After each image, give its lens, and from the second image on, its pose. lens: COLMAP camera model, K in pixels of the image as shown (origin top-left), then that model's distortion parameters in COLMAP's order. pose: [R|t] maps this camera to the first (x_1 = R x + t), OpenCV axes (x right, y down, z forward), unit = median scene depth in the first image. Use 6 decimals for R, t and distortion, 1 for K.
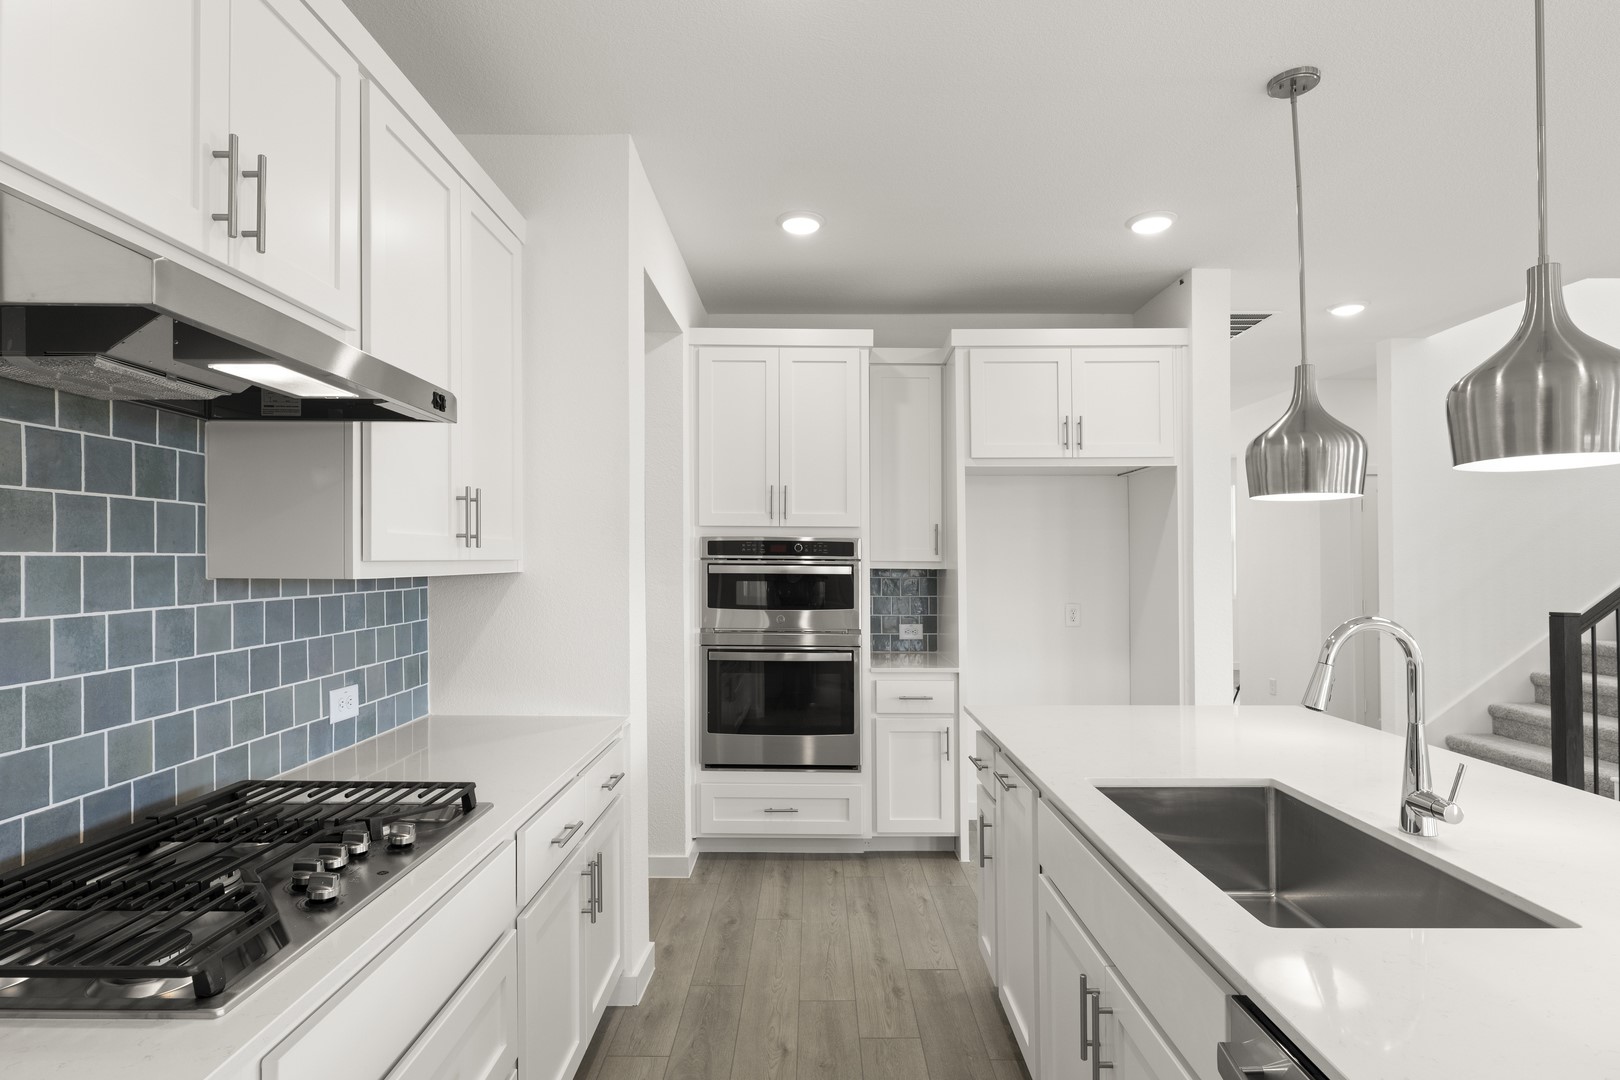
lens RADIAL K [[806.0, 0, 809.5], [0, 806.0, 552.3], [0, 0, 1]] dist [0.001932, 0.000408]
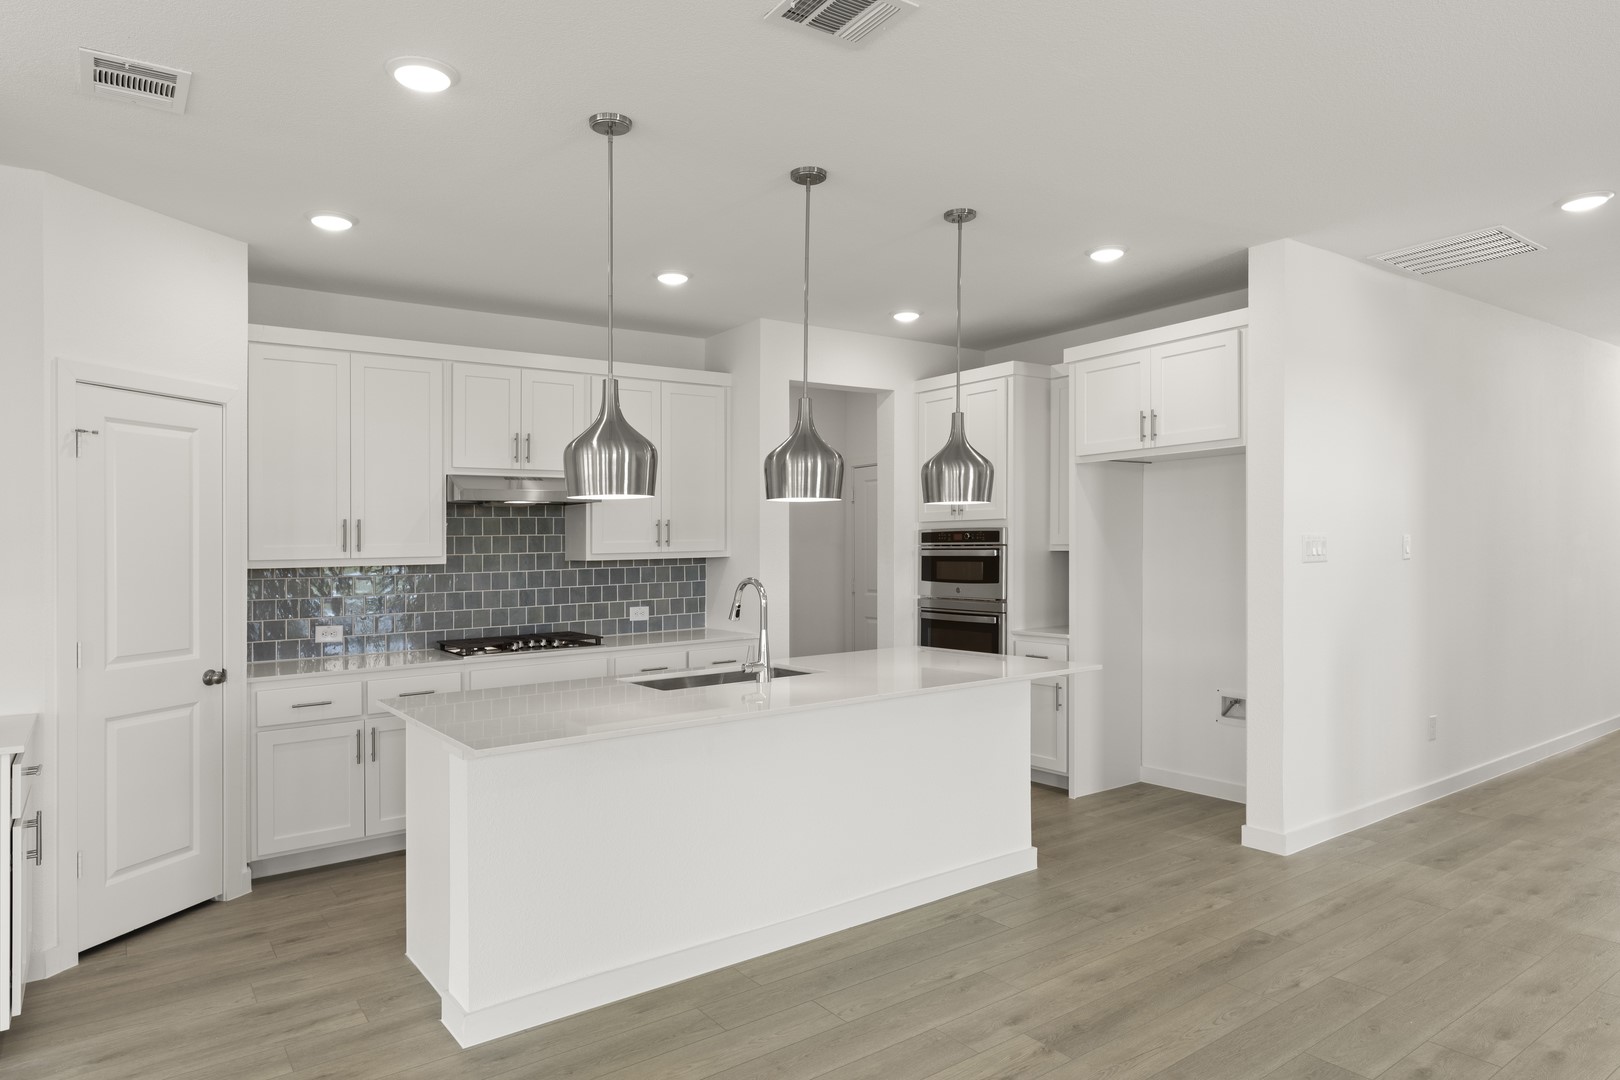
lens RADIAL K [[974.0, 0, 816.4], [0, 974.0, 543.5], [0, 0, 1]] dist [0.005225, -0.002916]
pose [[0.595437, -0.014344, -0.803274, 1.144635], [0.028619, 0.999585, 0.003365, -0.006524], [0.802892, -0.024993, 0.595600, -0.155270]]
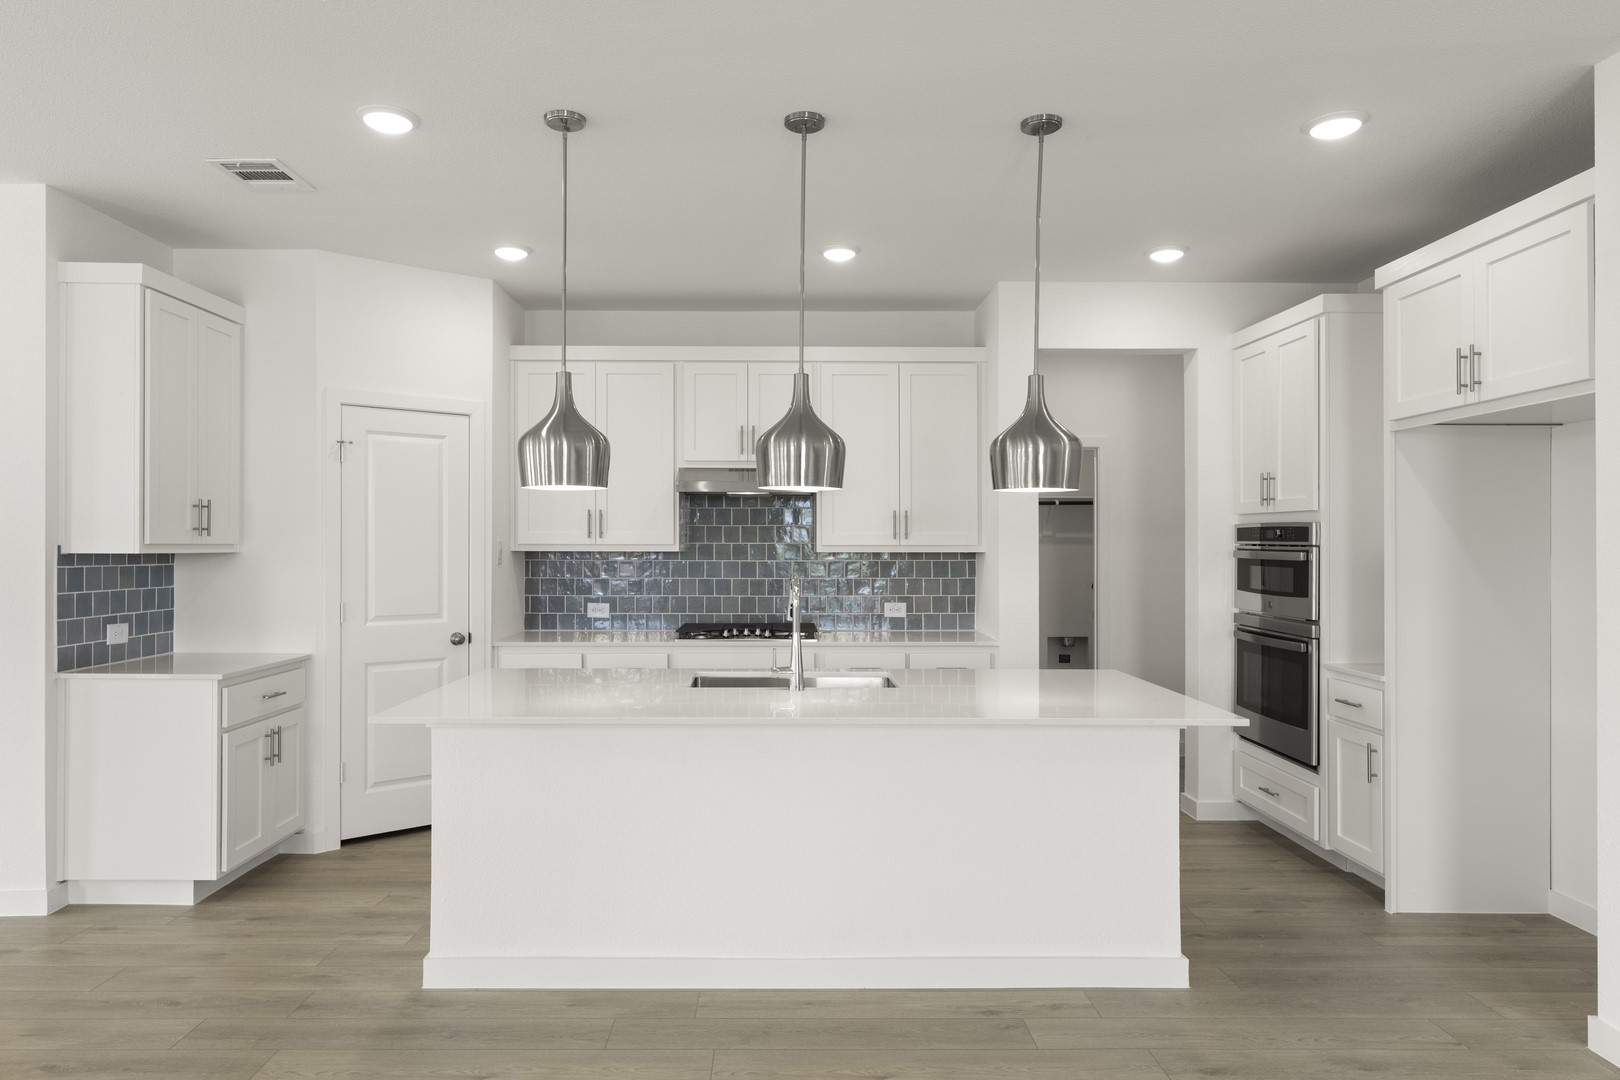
lens RADIAL K [[1004.5, 0, 802.2], [0, 1004.5, 525.8], [0, 0, 1]] dist [-0.005894, 0.007808]
pose [[0.012131, -0.017932, -0.999766, 1.242802], [0.008999, 0.999801, -0.017823, 0.001732], [0.999886, -0.008780, 0.012290, 0.403822]]
